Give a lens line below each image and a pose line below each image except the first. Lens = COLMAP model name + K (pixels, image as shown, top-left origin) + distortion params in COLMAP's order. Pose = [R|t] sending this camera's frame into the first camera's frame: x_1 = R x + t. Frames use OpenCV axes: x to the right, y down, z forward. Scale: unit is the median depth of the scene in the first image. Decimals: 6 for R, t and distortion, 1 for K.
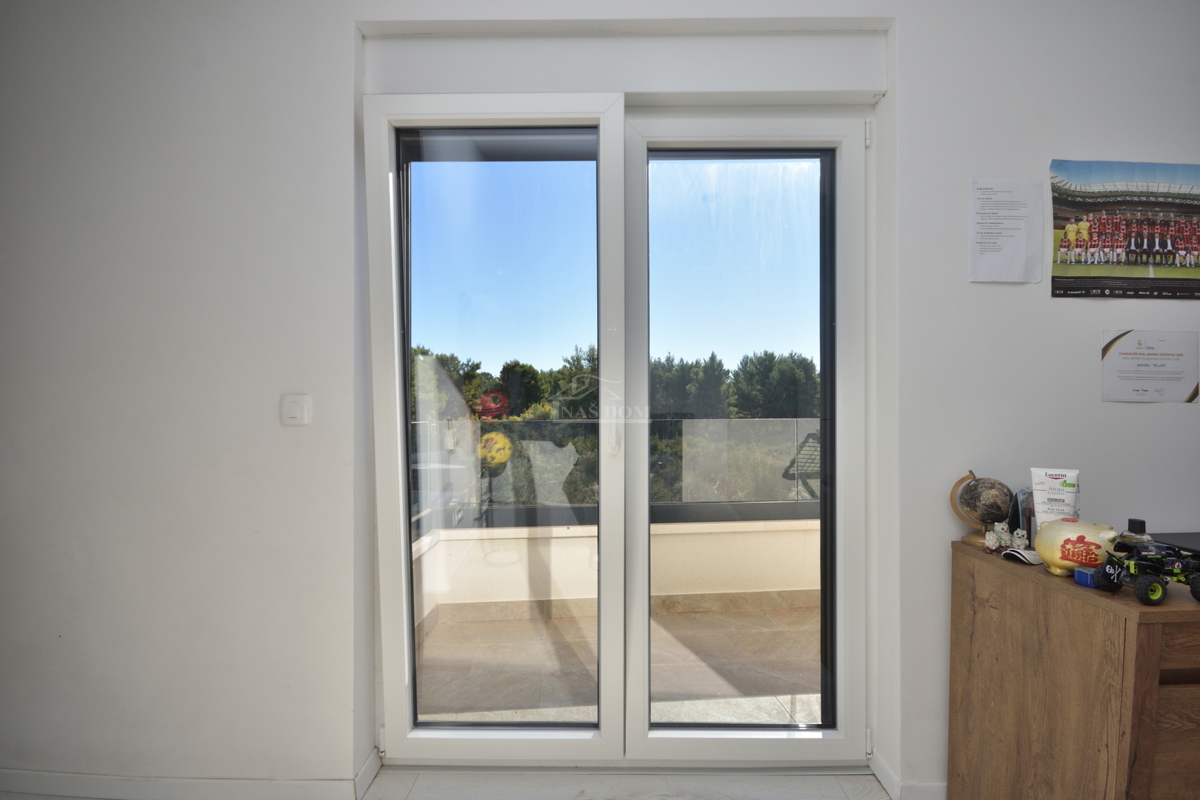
lens RADIAL K [[532.2, 0, 605.3], [0, 532.2, 408.1], [0, 0, 1]] dist [-0.004724, -0.000416]
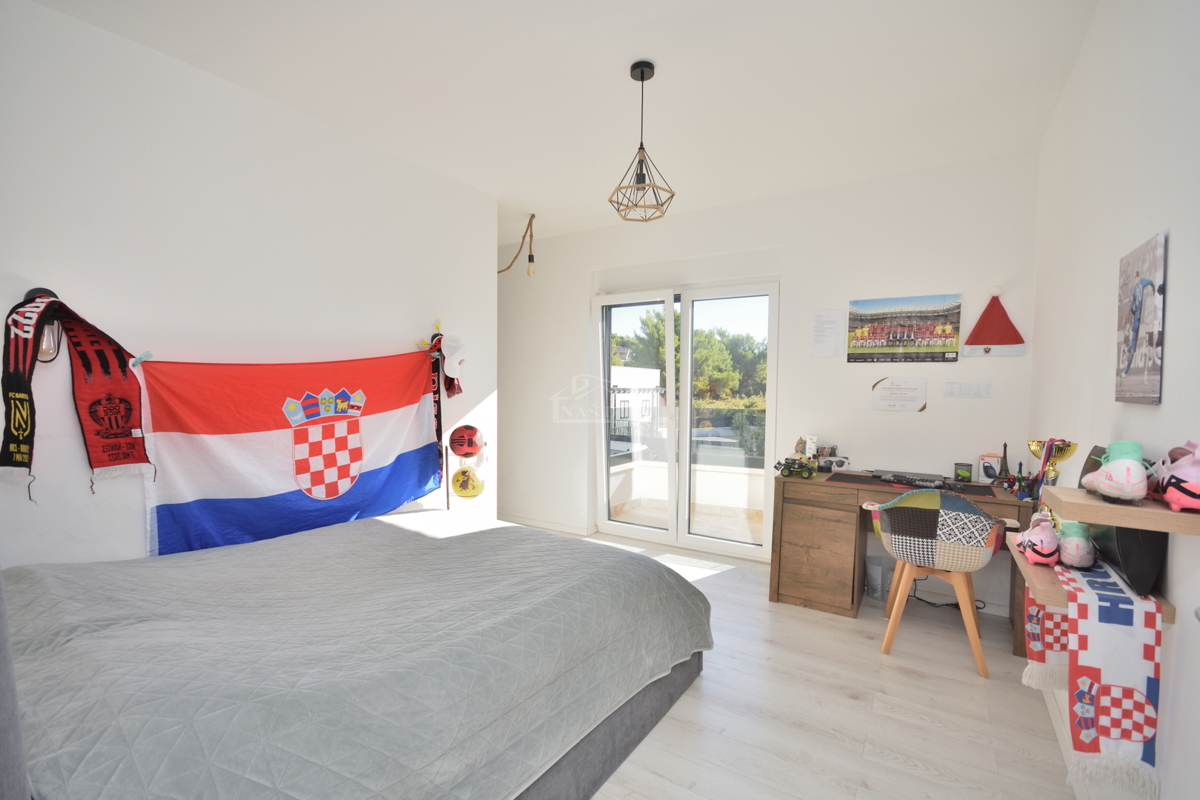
lens RADIAL K [[532.2, 0, 597.8], [0, 532.2, 401.2], [0, 0, 1]] dist [-0.004724, -0.000416]
pose [[0.845843, 0.023285, -0.532924, 1.147942], [-0.008269, 0.999499, 0.030547, -0.105745], [0.533368, -0.021431, 0.845612, -1.470469]]
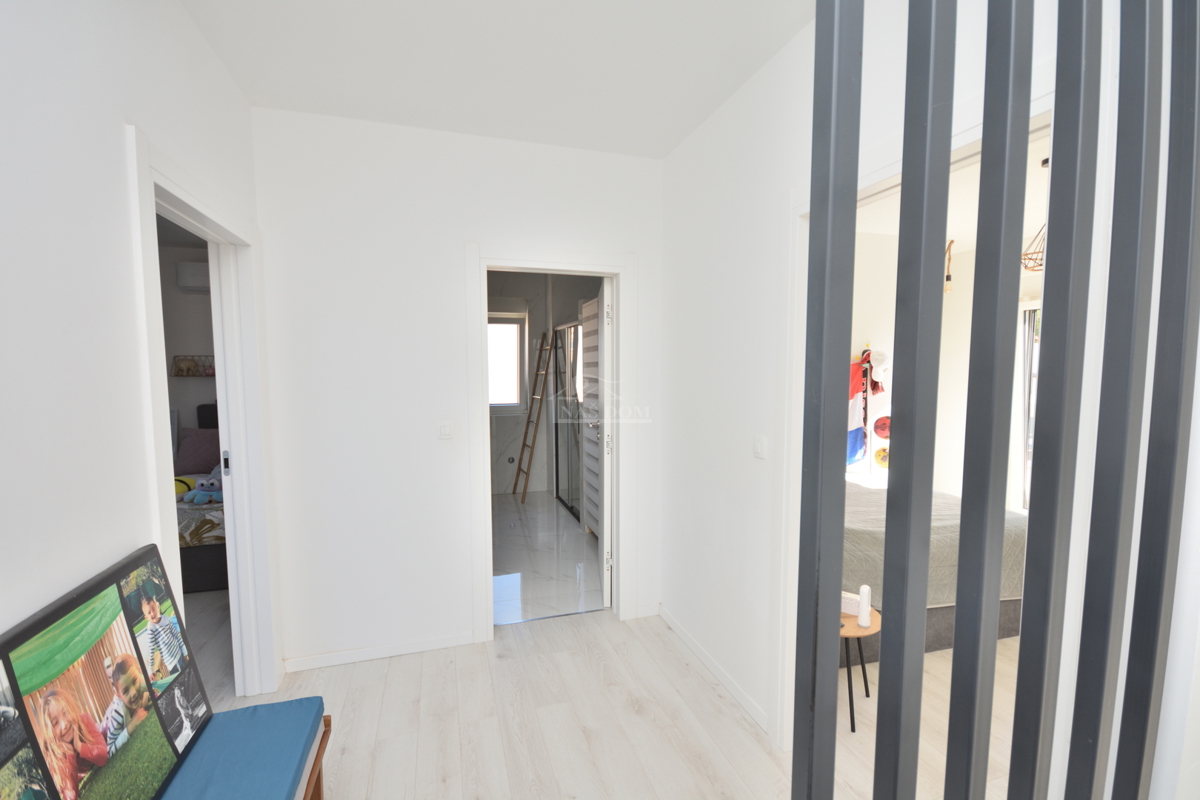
lens RADIAL K [[532.2, 0, 600.6], [0, 532.2, 402.3], [0, 0, 1]] dist [-0.004724, -0.000416]
pose [[0.307518, 0.076101, -0.948494, 1.843491], [0.000458, 0.996785, 0.080124, -0.248045], [0.951542, -0.025074, 0.306494, -2.333766]]
